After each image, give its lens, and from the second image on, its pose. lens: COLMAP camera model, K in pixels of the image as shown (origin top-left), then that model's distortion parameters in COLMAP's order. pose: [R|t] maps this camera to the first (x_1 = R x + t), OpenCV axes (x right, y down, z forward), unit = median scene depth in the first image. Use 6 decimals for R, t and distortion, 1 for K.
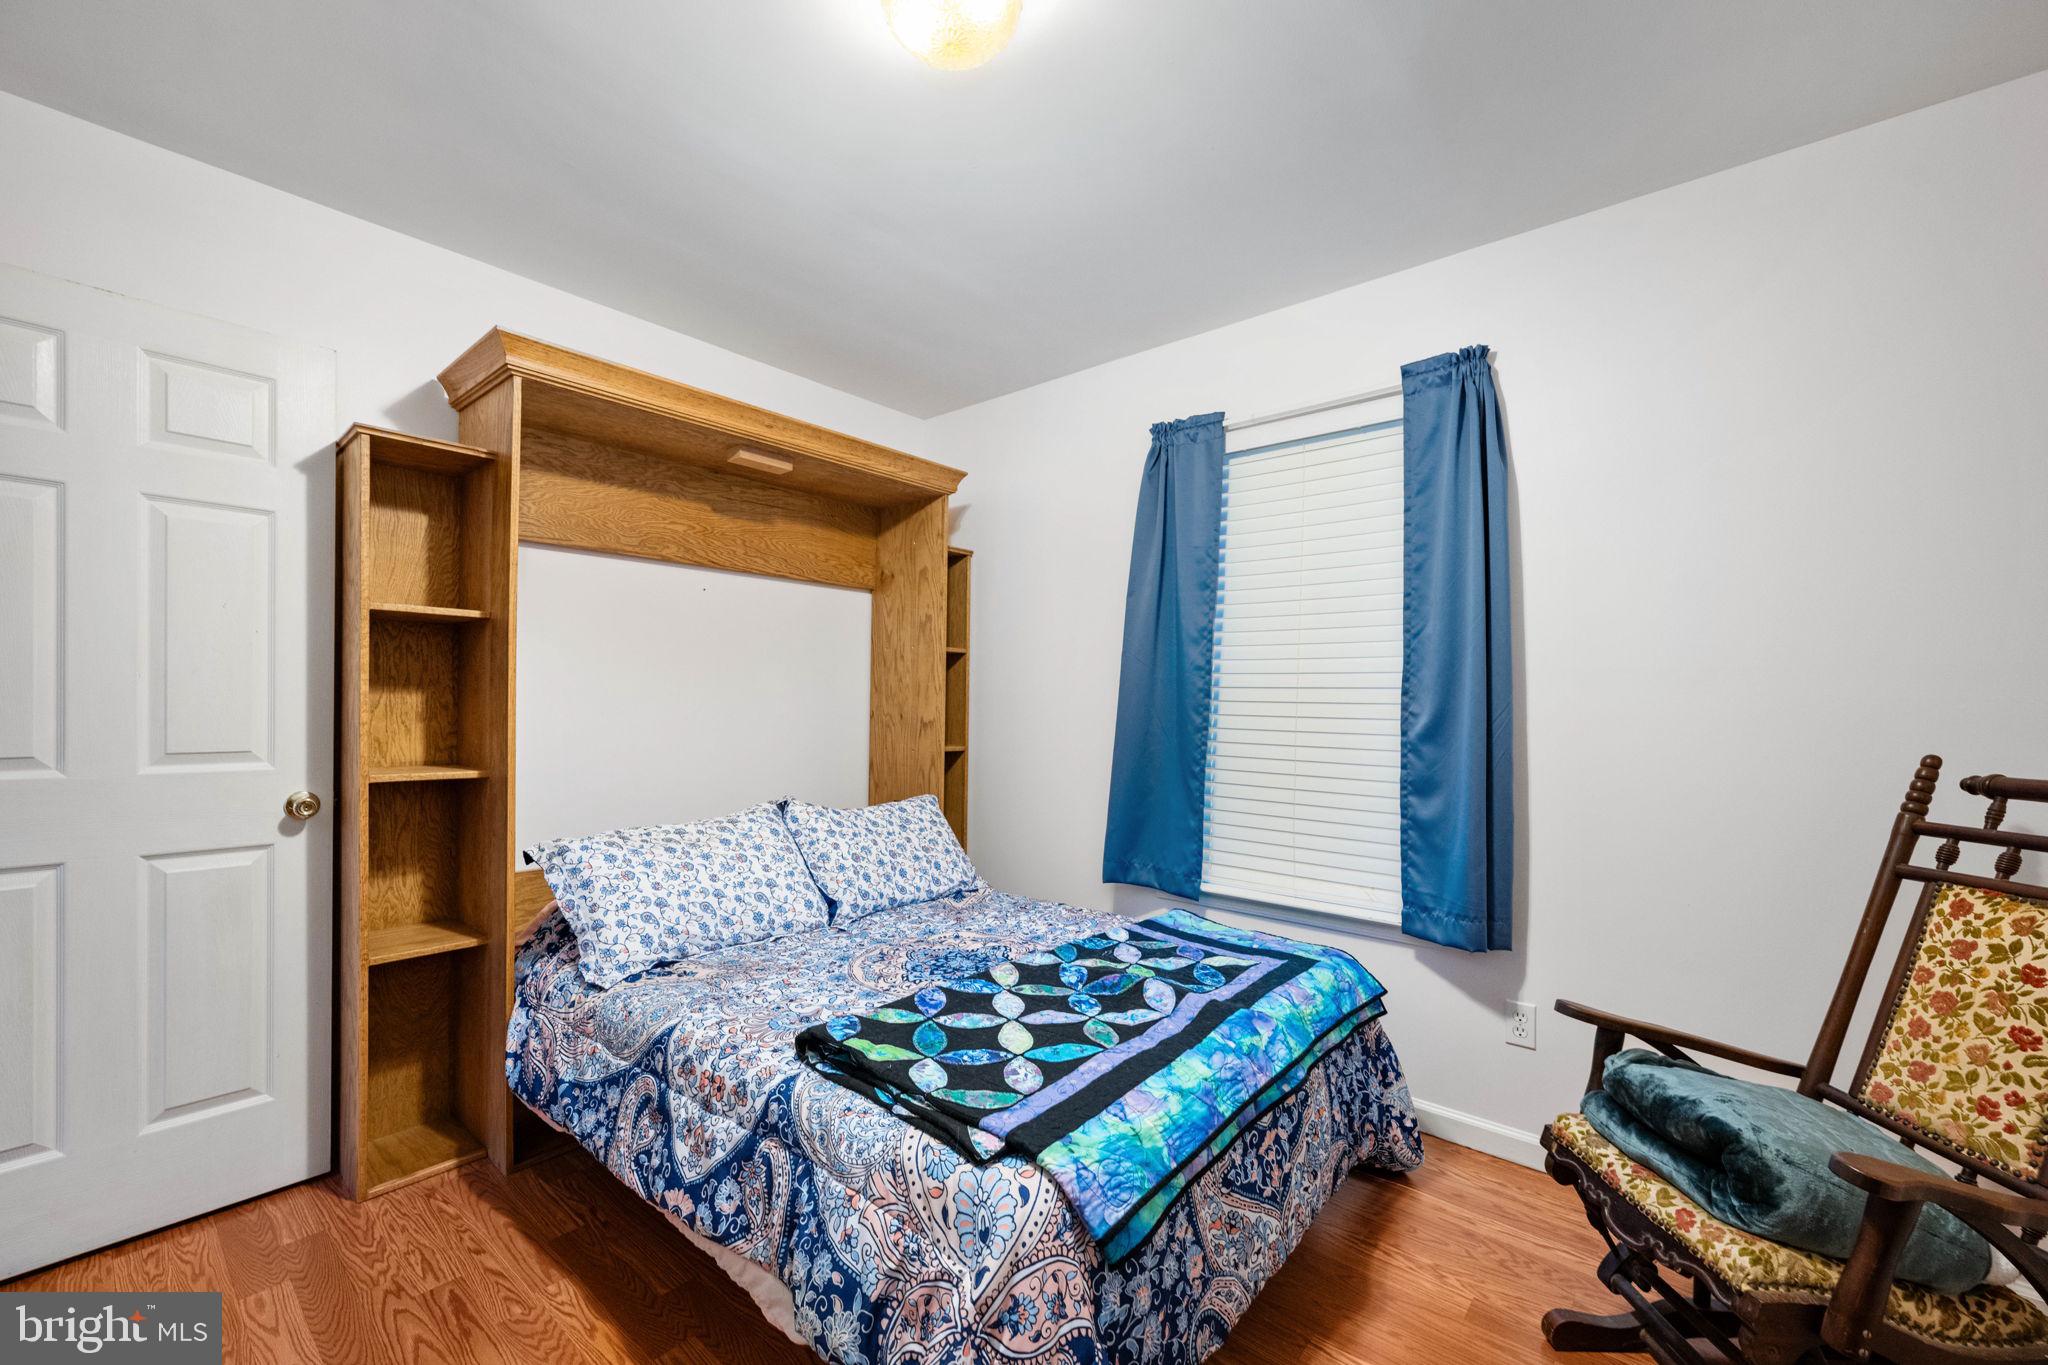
lens RADIAL K [[818.5, 0, 1029.6], [0, 818.5, 698.9], [0, 0, 1]] dist [-0.001317, 0.000172]
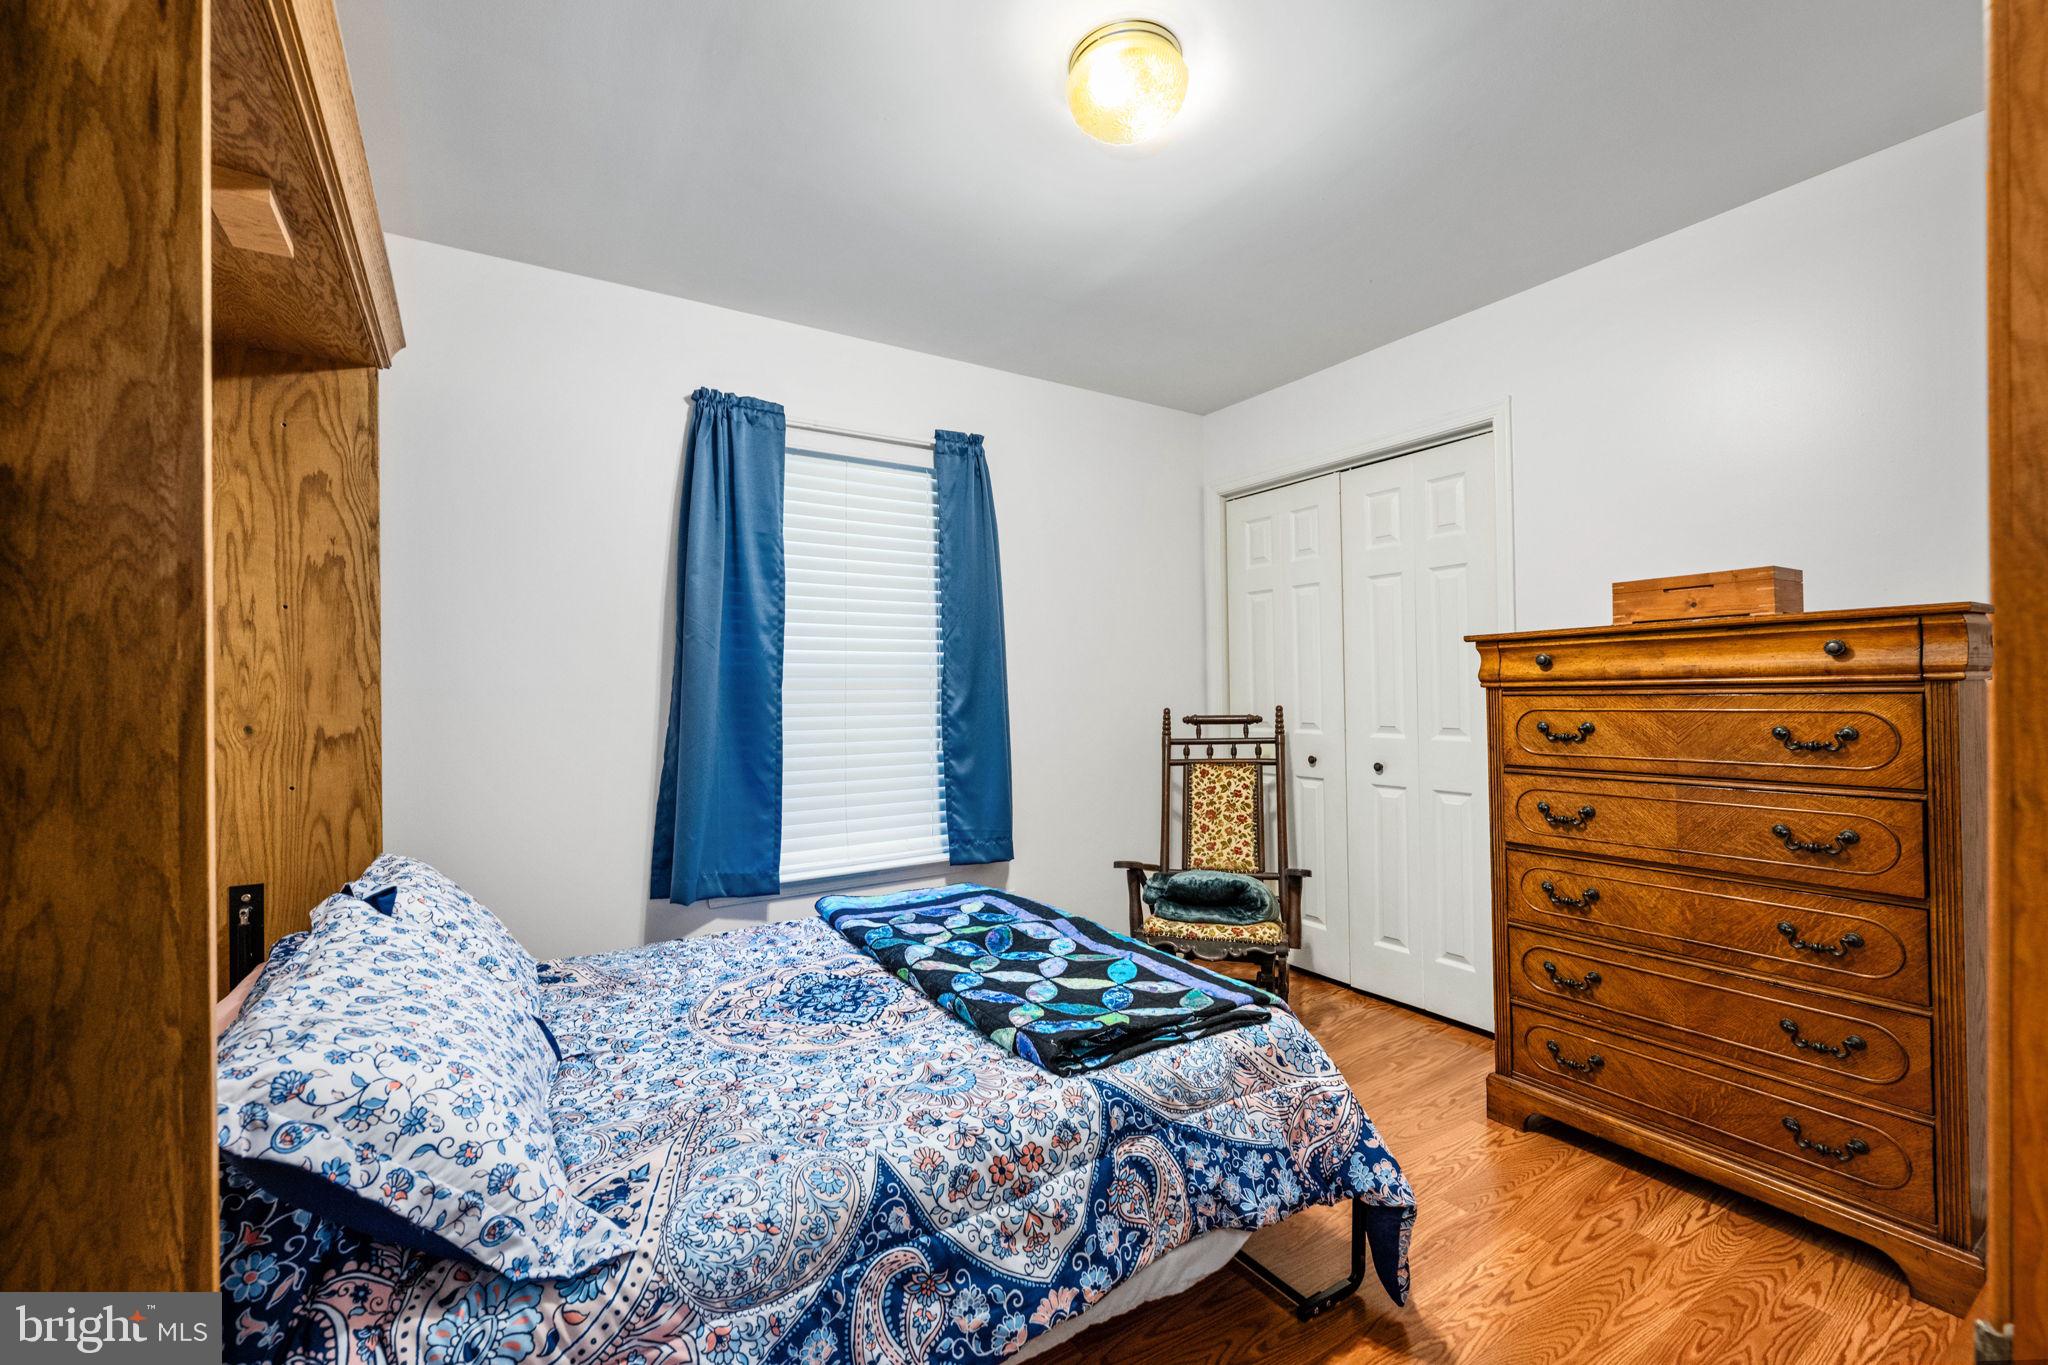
lens RADIAL K [[818.5, 0, 1037.6], [0, 818.5, 677.0], [0, 0, 1]] dist [-0.001317, 0.000172]
pose [[0.304092, -0.000690, 0.952642, -1.100923], [0.014214, 0.999892, -0.003813, -0.010621], [-0.952536, 0.014700, 0.304069, 0.688318]]
